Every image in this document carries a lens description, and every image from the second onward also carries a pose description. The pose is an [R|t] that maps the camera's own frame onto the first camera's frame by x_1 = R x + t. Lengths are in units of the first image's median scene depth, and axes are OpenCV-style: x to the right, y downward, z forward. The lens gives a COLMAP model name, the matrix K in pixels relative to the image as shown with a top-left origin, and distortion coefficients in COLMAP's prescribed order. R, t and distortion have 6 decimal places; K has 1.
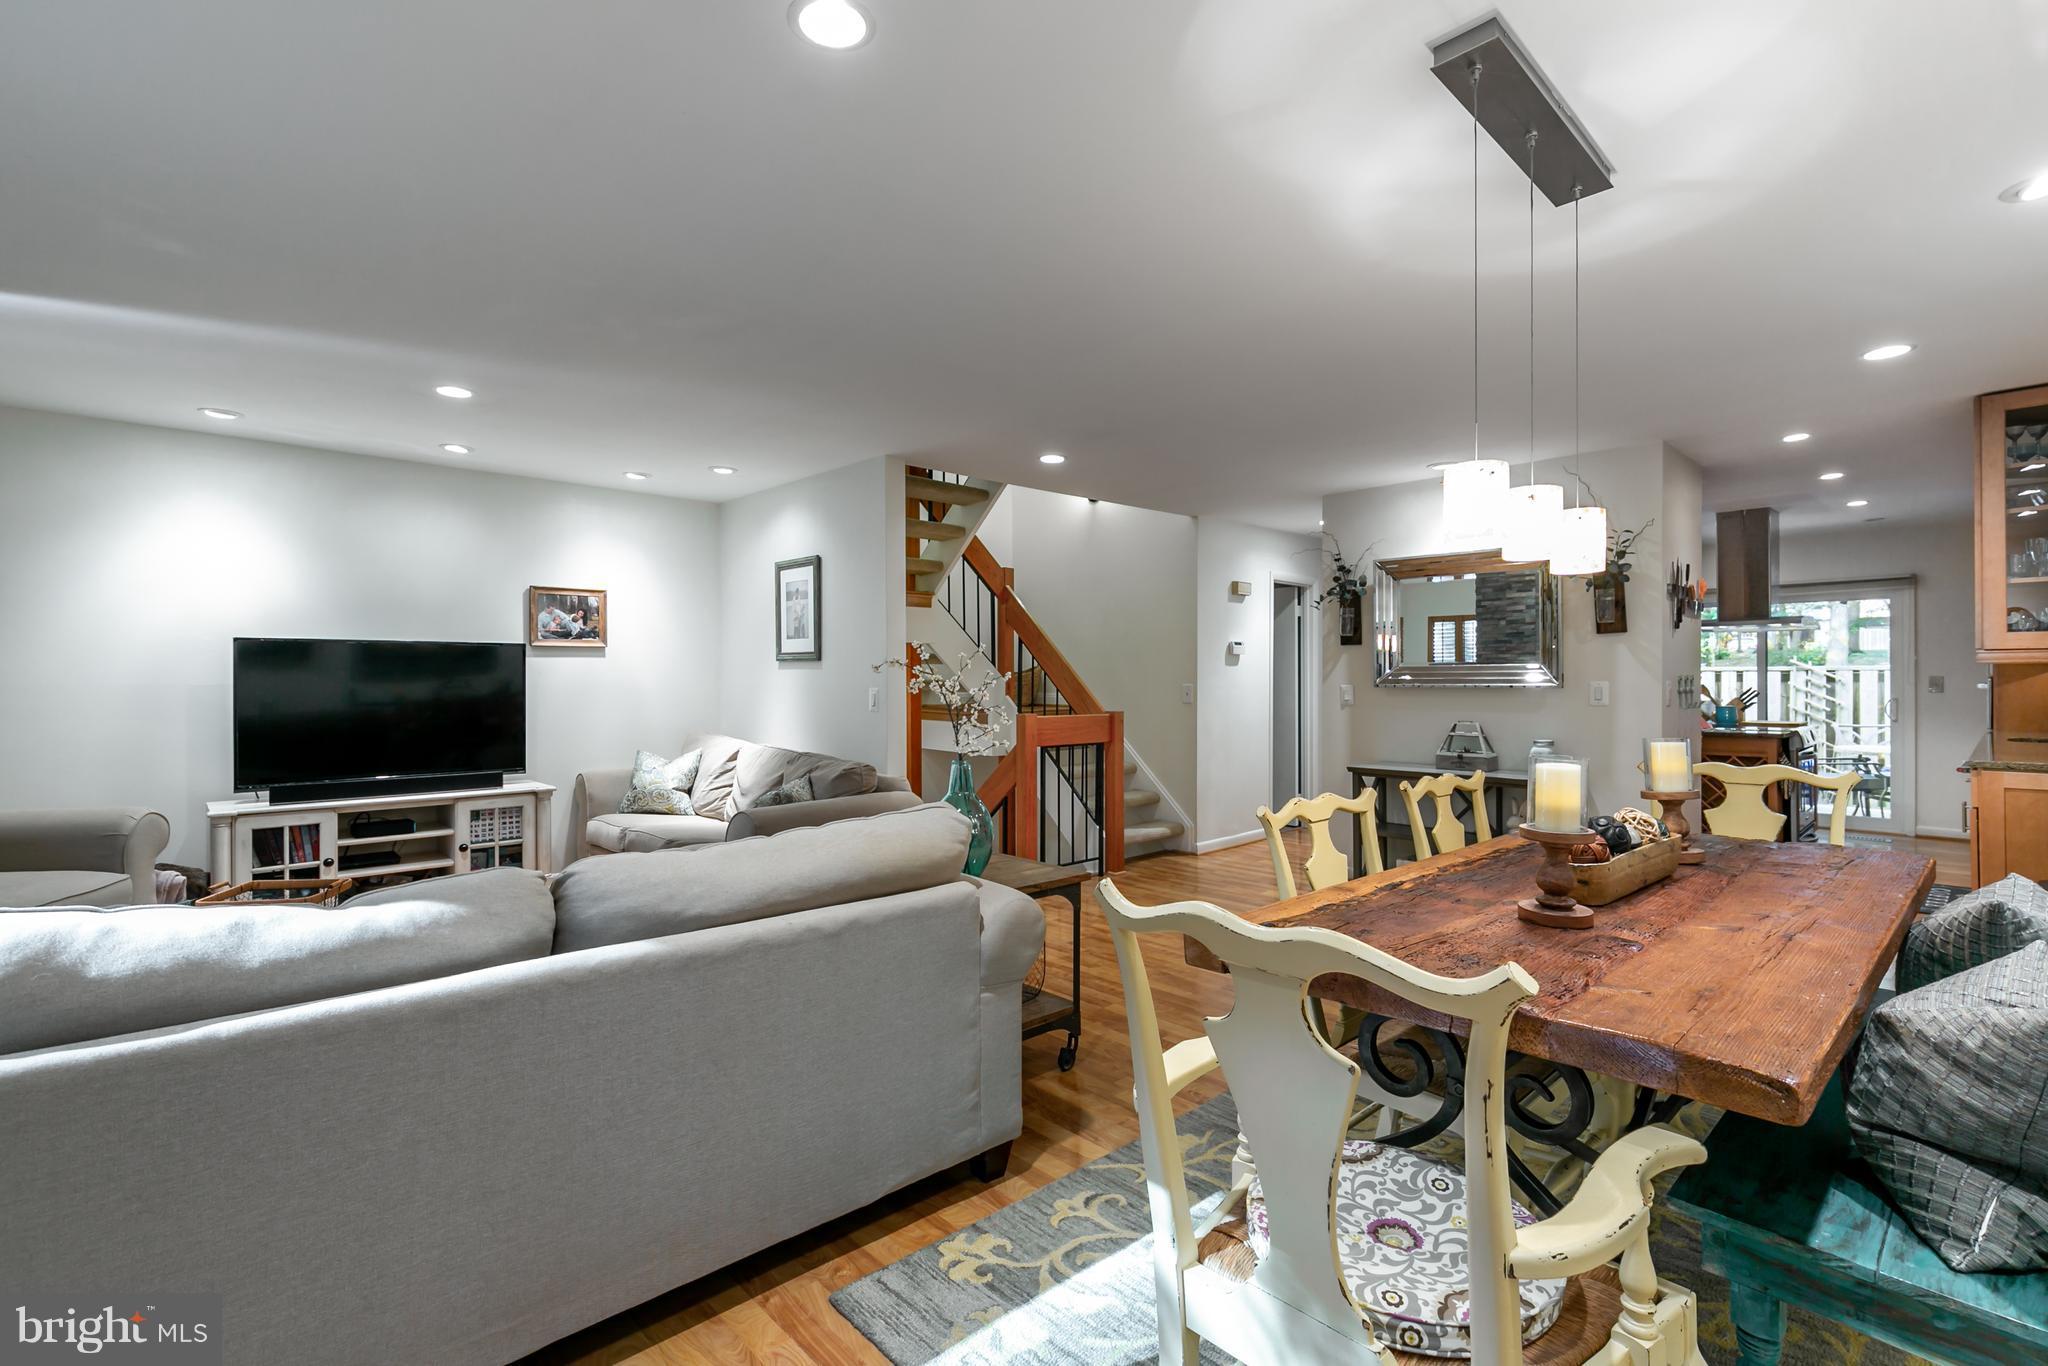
lens RADIAL K [[932.8, 0, 1044.4], [0, 932.8, 699.2], [0, 0, 1]] dist [0.007084, -0.002348]
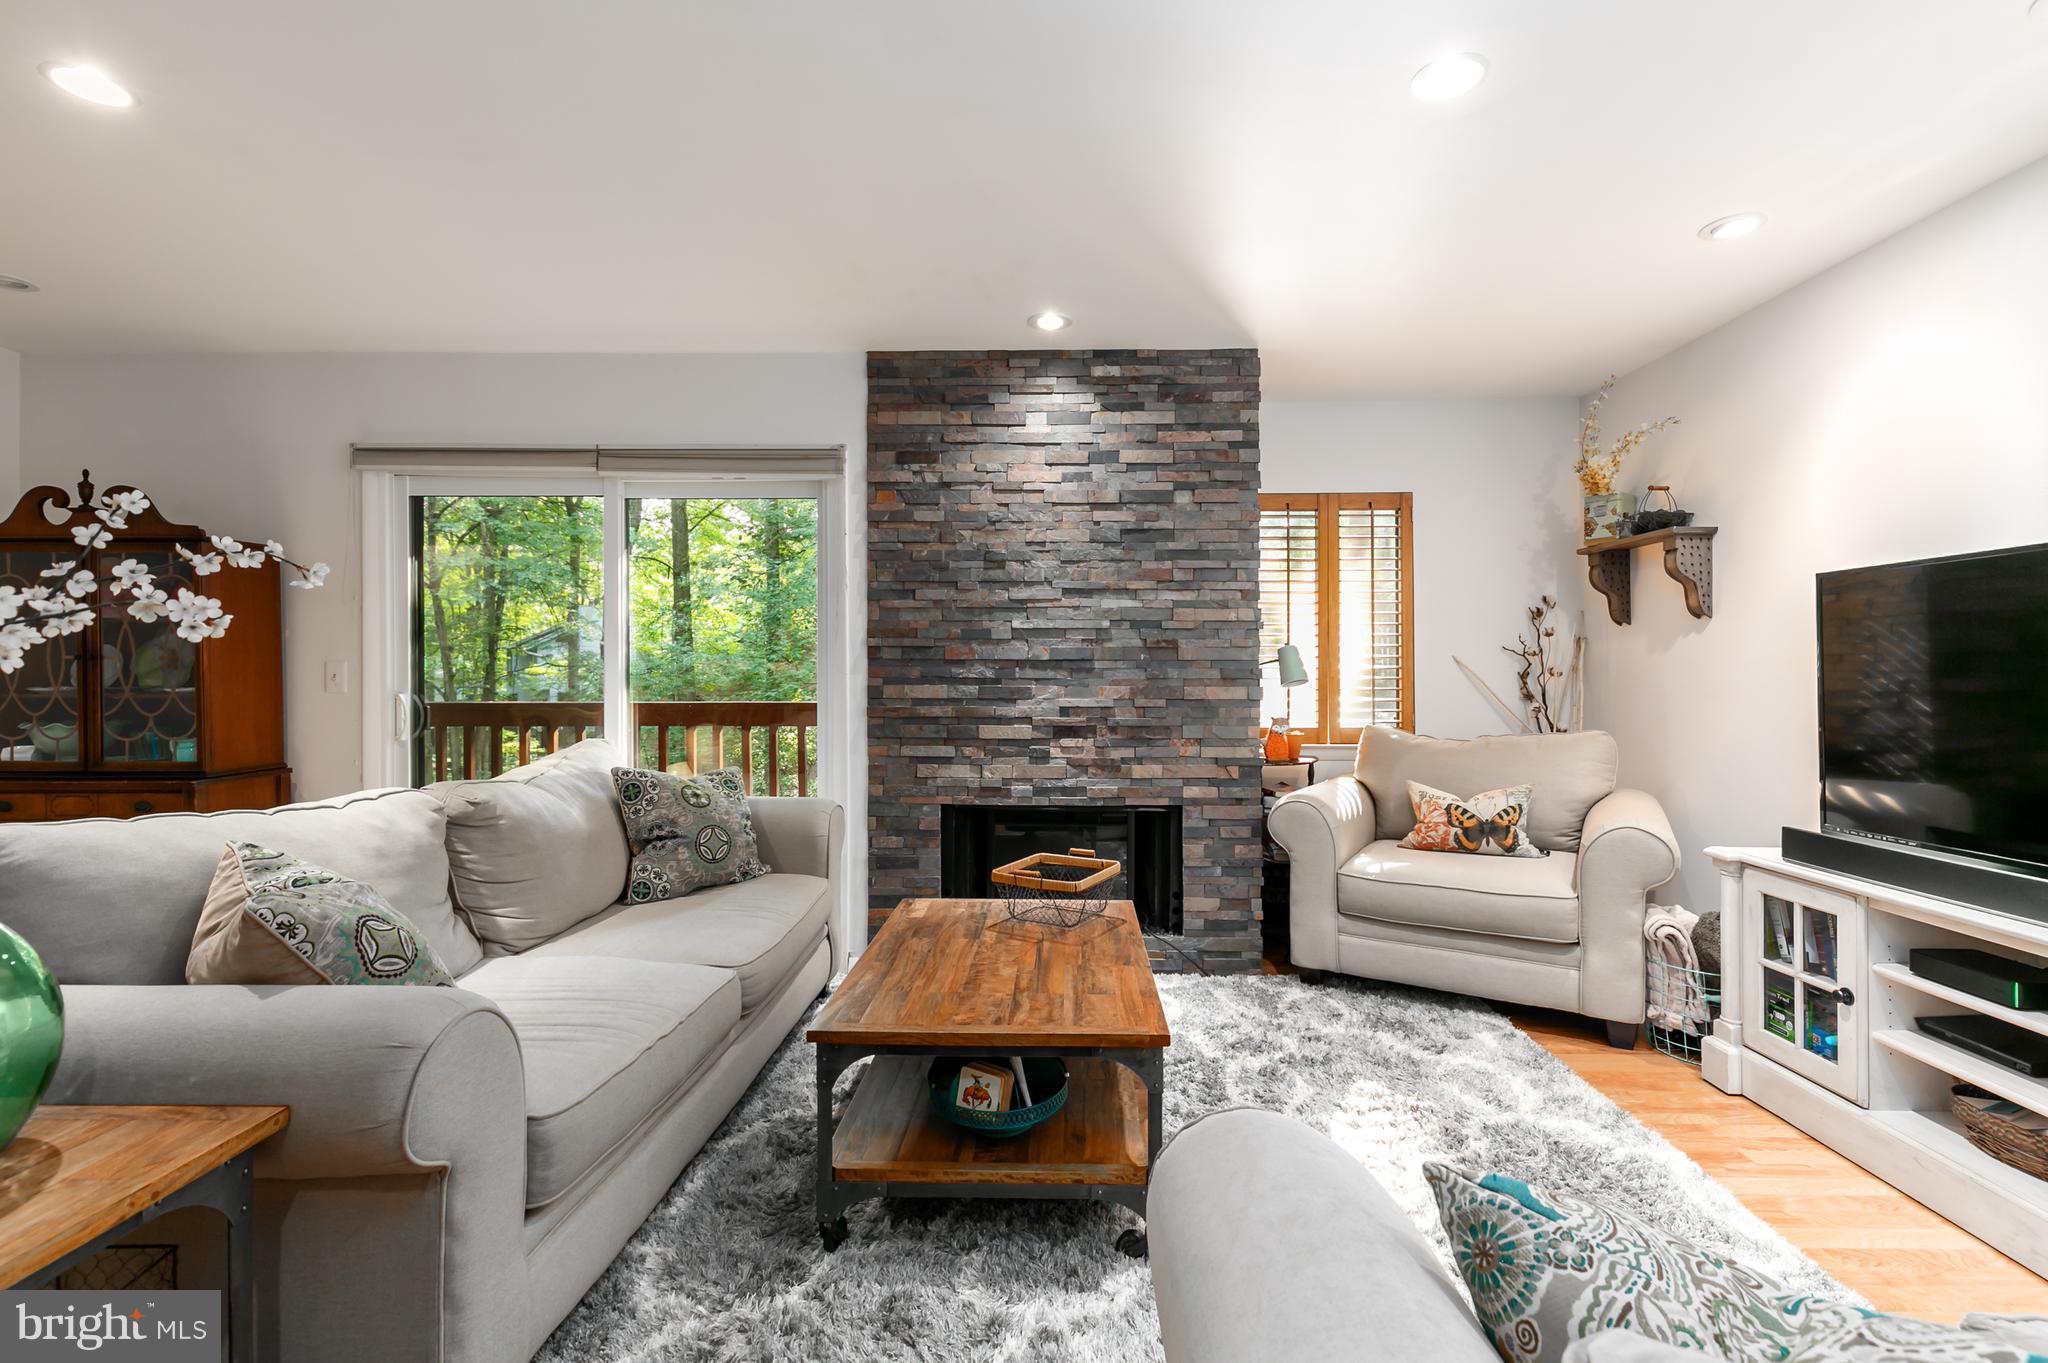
lens RADIAL K [[932.8, 0, 1049.4], [0, 932.8, 670.1], [0, 0, 1]] dist [0.007084, -0.002348]
pose [[-0.705655, -0.002264, -0.708552, -0.079295], [-0.013283, 0.999861, 0.010034, -0.003147], [0.708432, 0.016492, -0.705587, 0.906041]]
